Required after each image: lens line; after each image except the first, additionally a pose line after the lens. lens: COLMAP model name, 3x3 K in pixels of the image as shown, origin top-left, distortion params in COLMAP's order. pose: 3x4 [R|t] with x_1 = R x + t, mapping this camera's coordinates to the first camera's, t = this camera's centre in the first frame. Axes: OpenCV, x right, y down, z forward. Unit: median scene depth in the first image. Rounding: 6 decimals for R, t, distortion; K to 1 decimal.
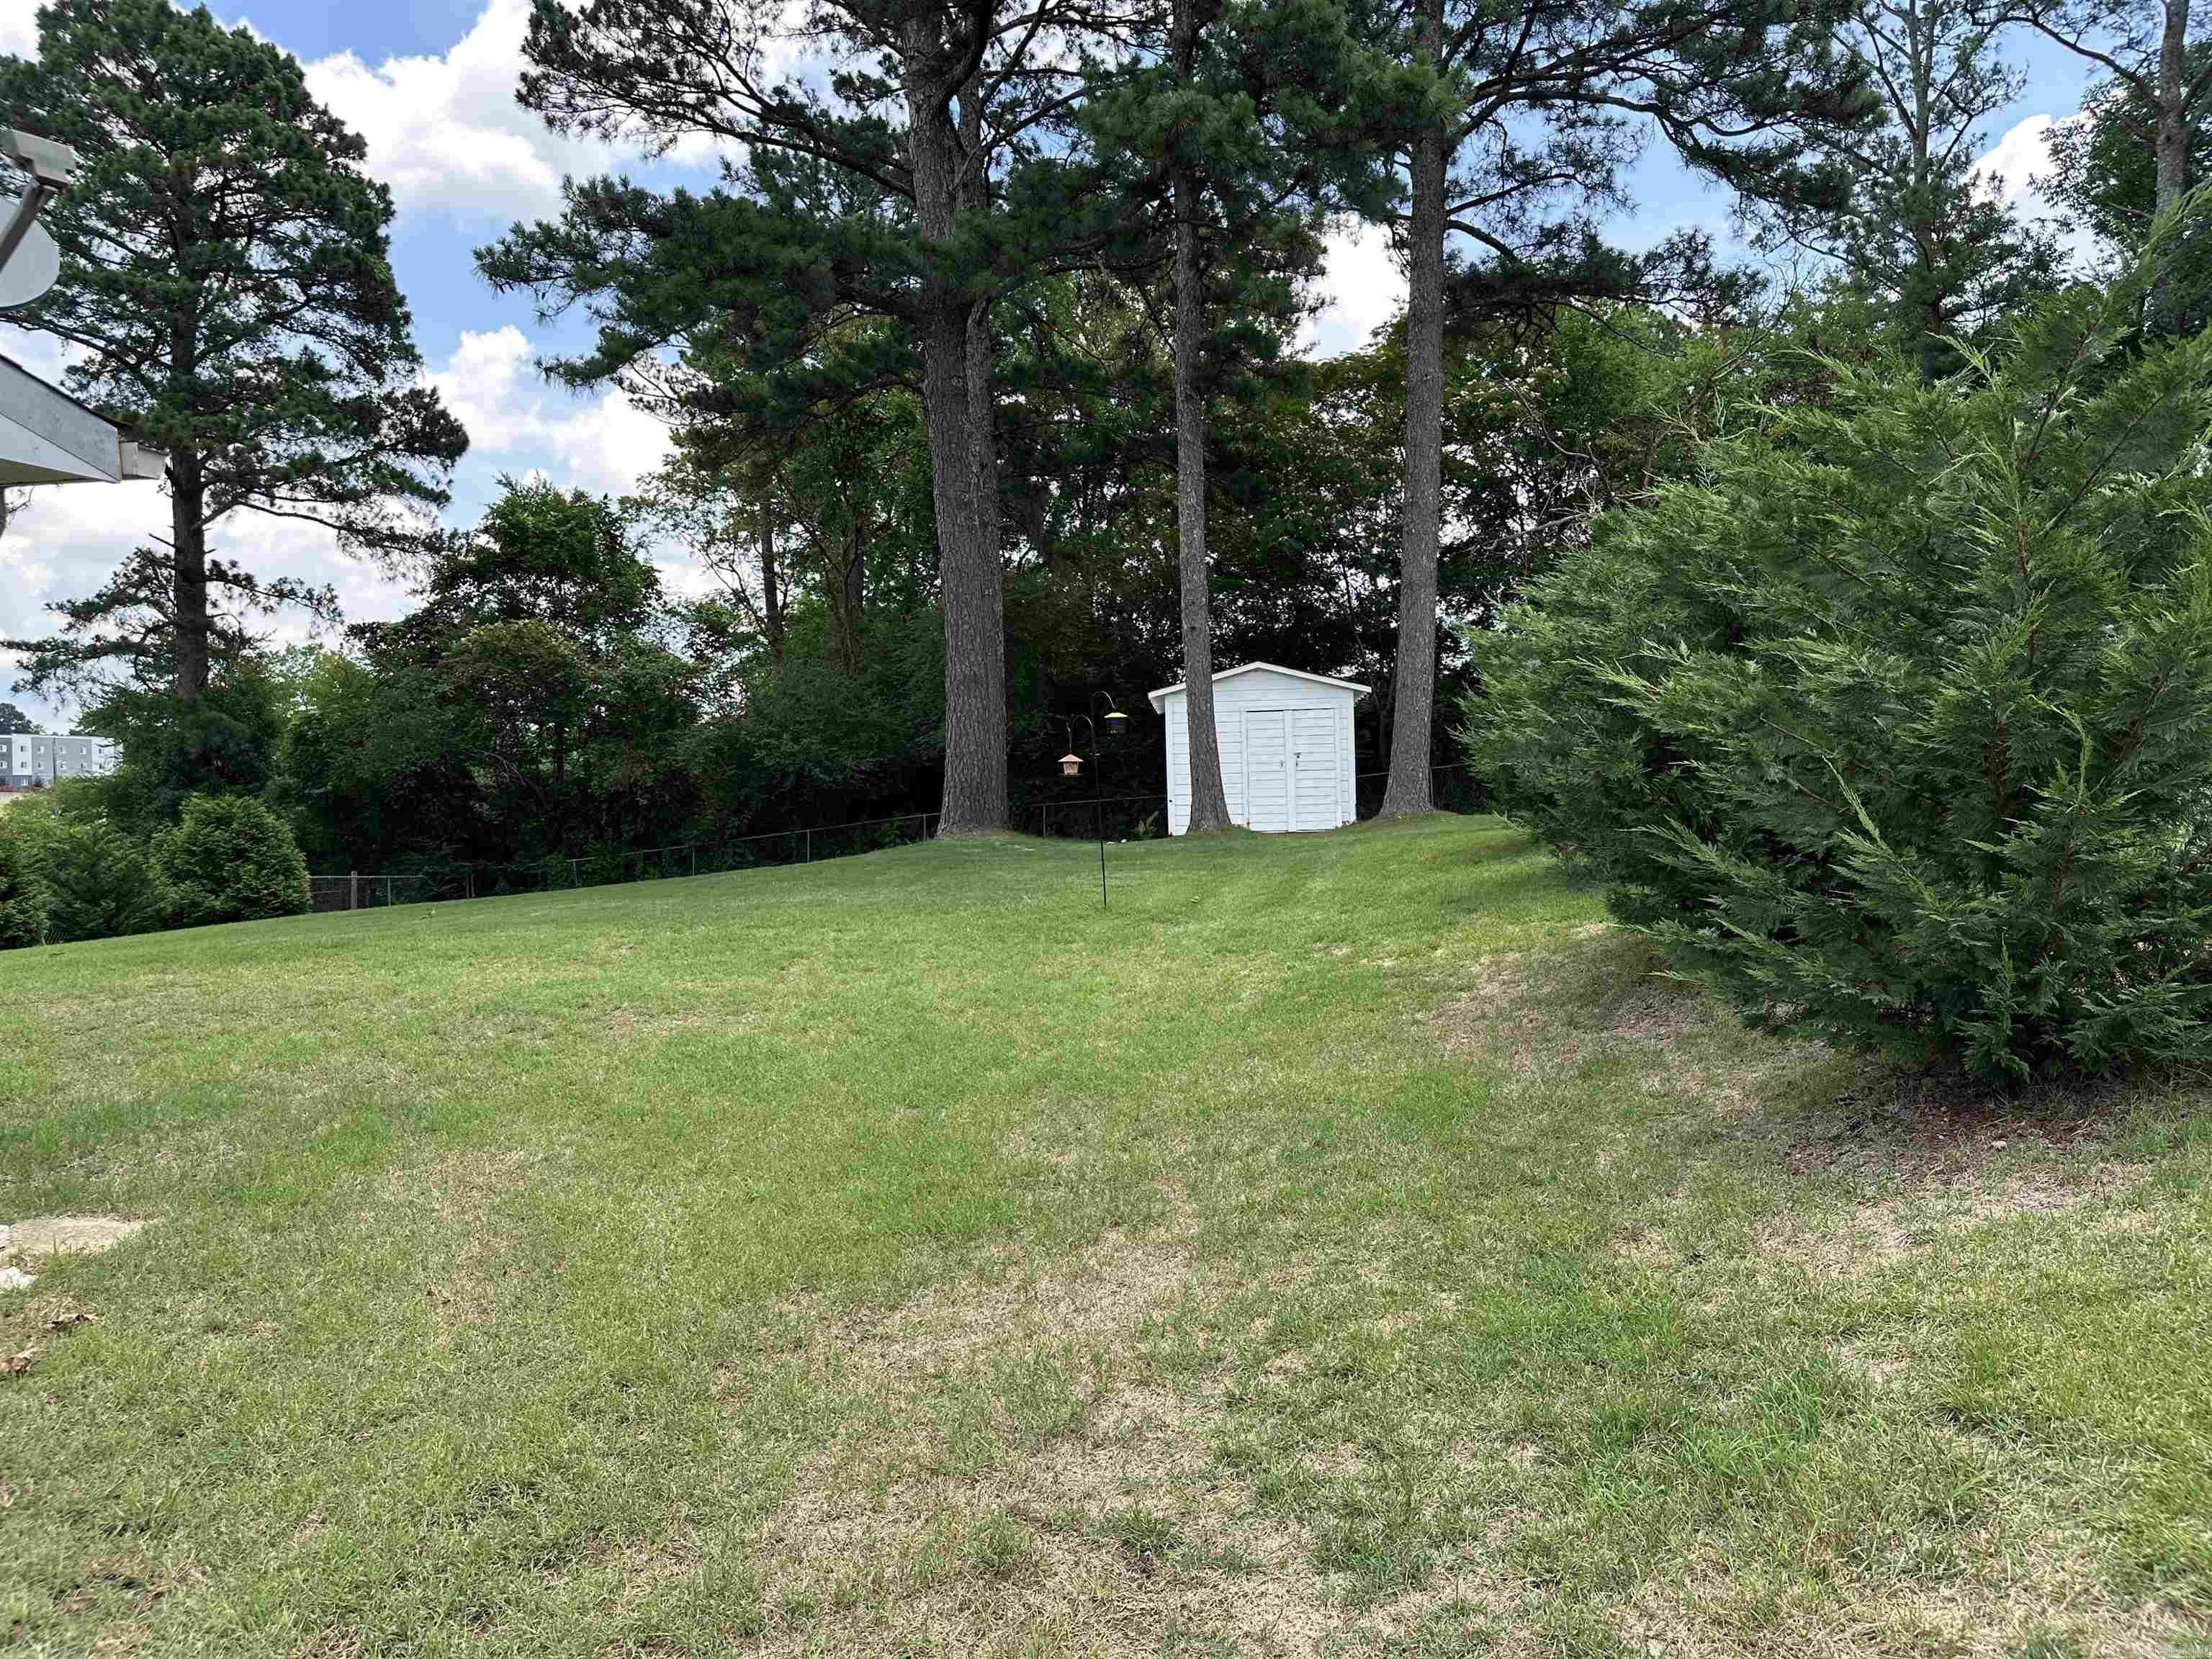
lens RADIAL K [[1561.0, 0, 1106.0], [0, 1561.0, 829.5], [0, 0, 1]] dist [0.131008, -0.193745]
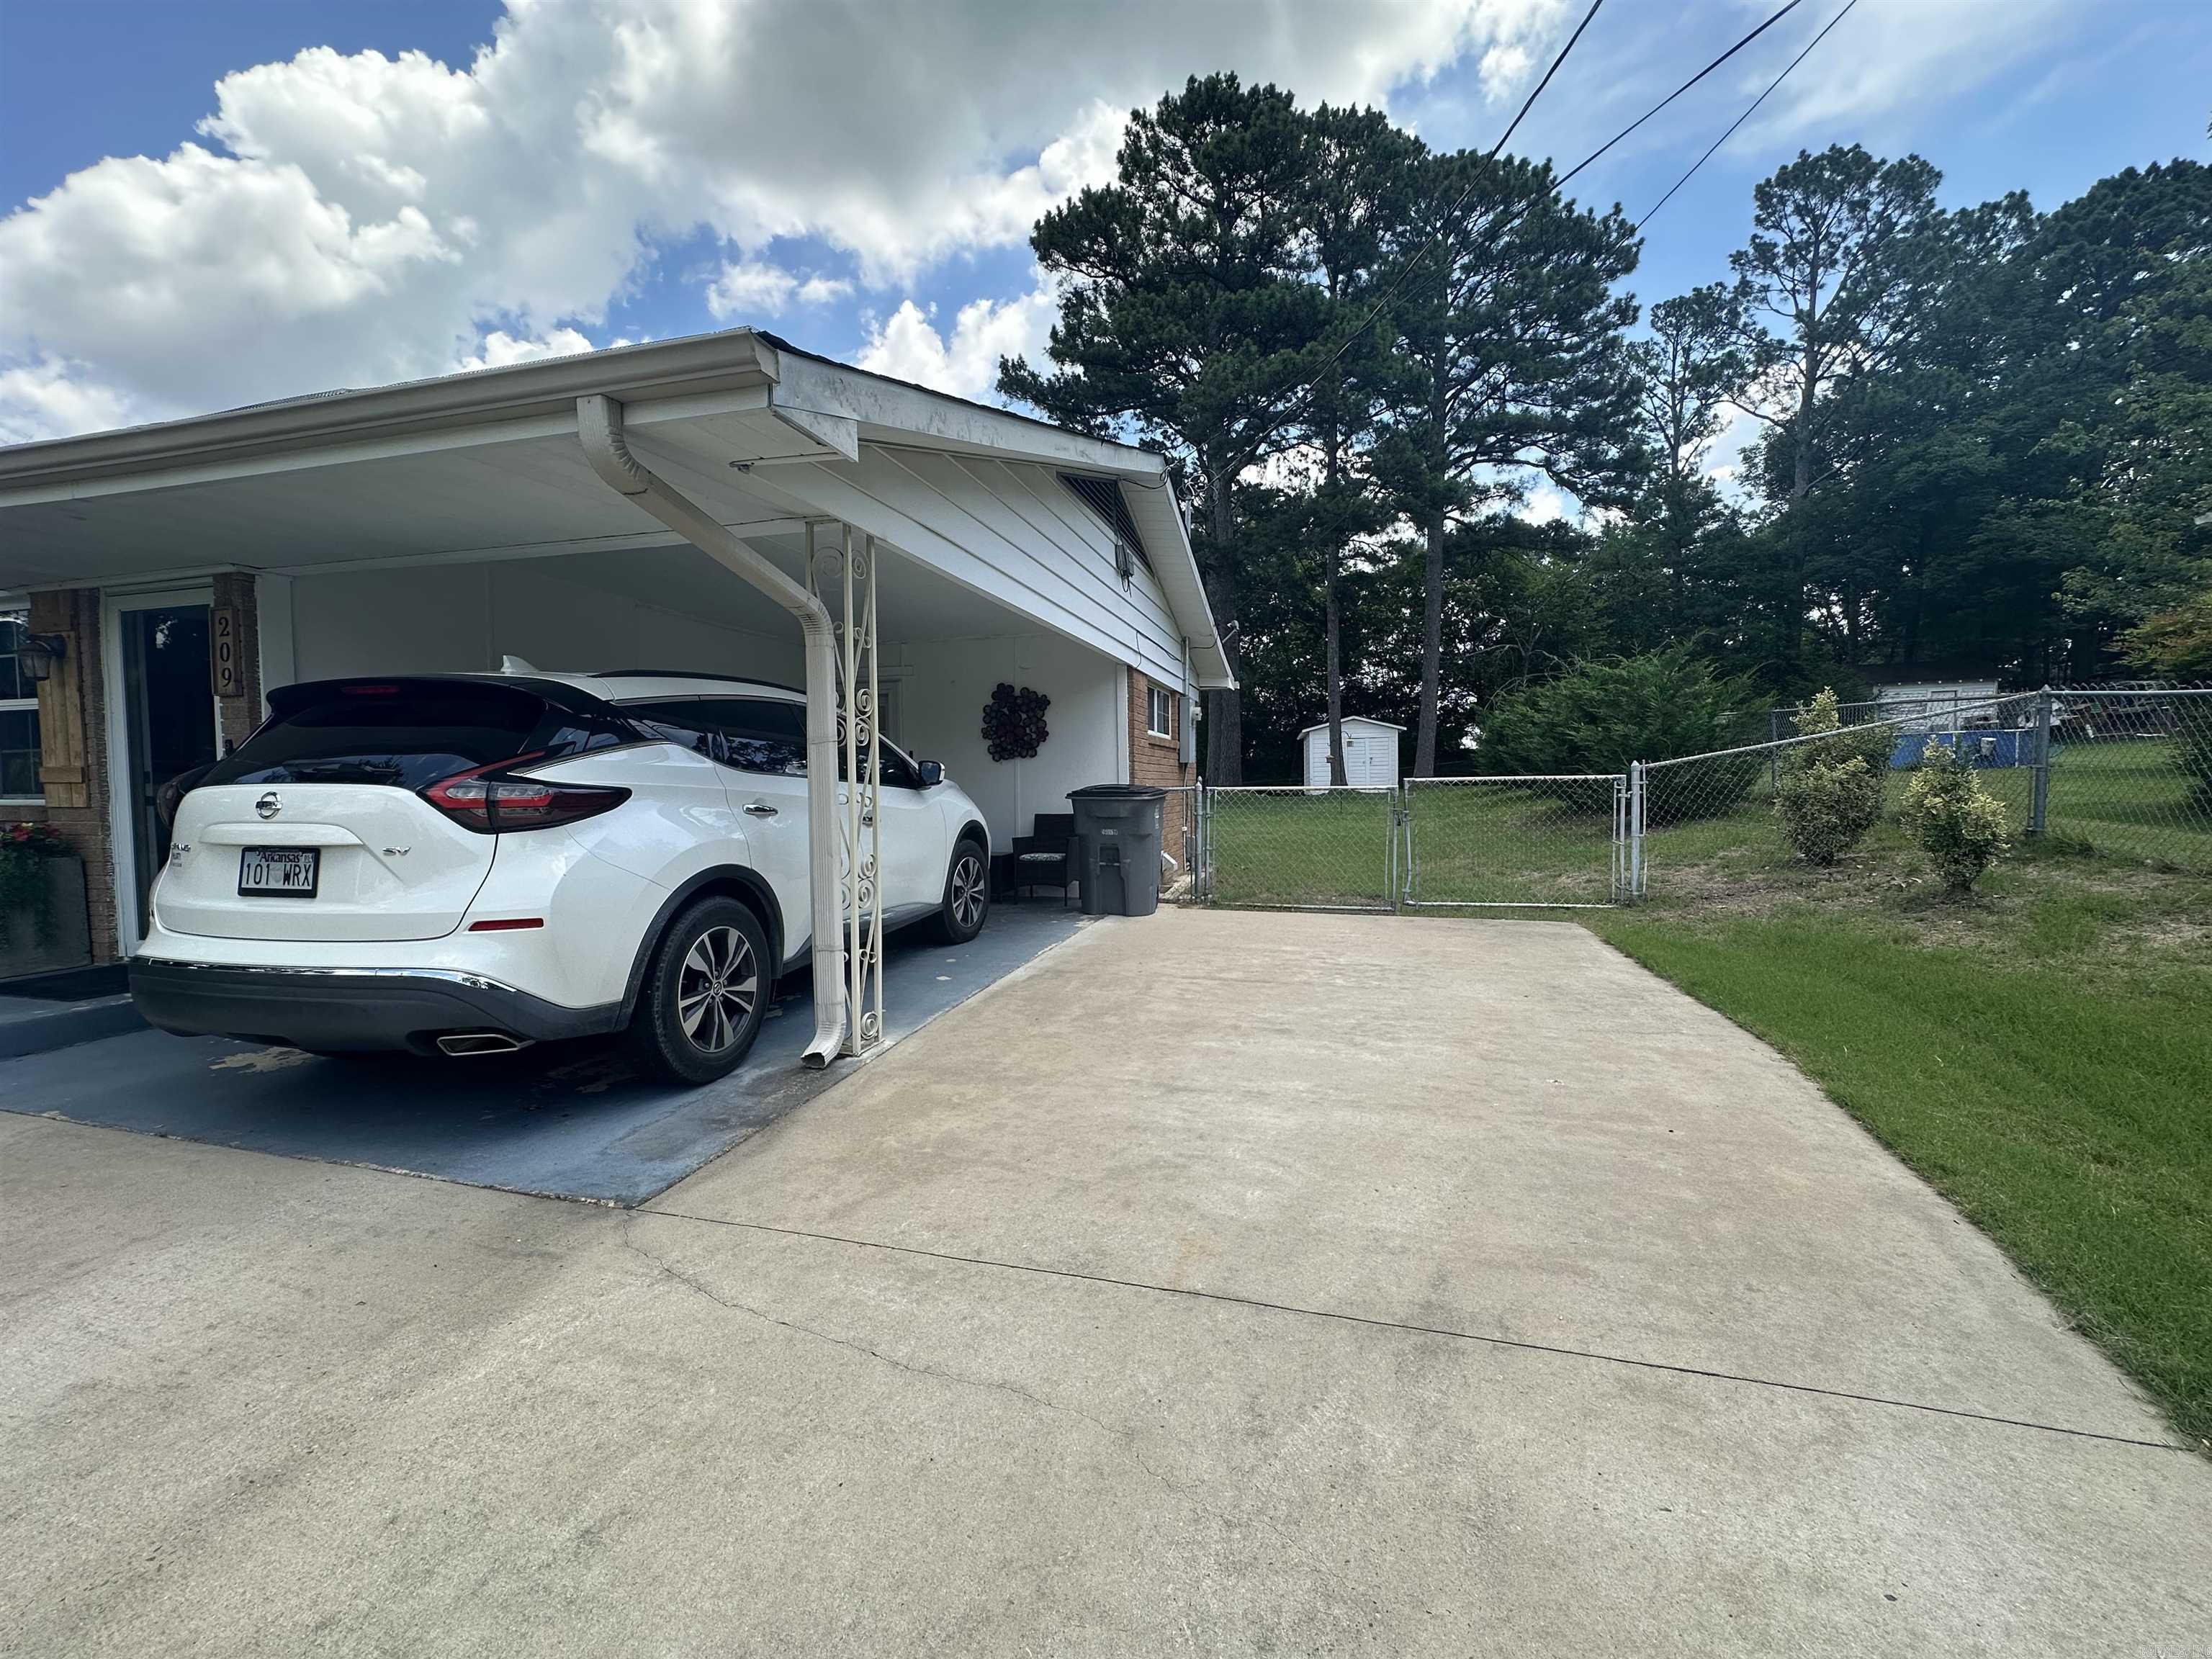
lens RADIAL K [[896.8, 0, 1106.0], [0, 896.8, 829.5], [0, 0, 1]] dist [-0.021830, -0.000096]
pose [[0.995131, 0.011698, -0.097860, -0.121407], [-0.009075, 0.999588, 0.027212, 0.020317], [0.098138, -0.026191, 0.994828, -0.272017]]
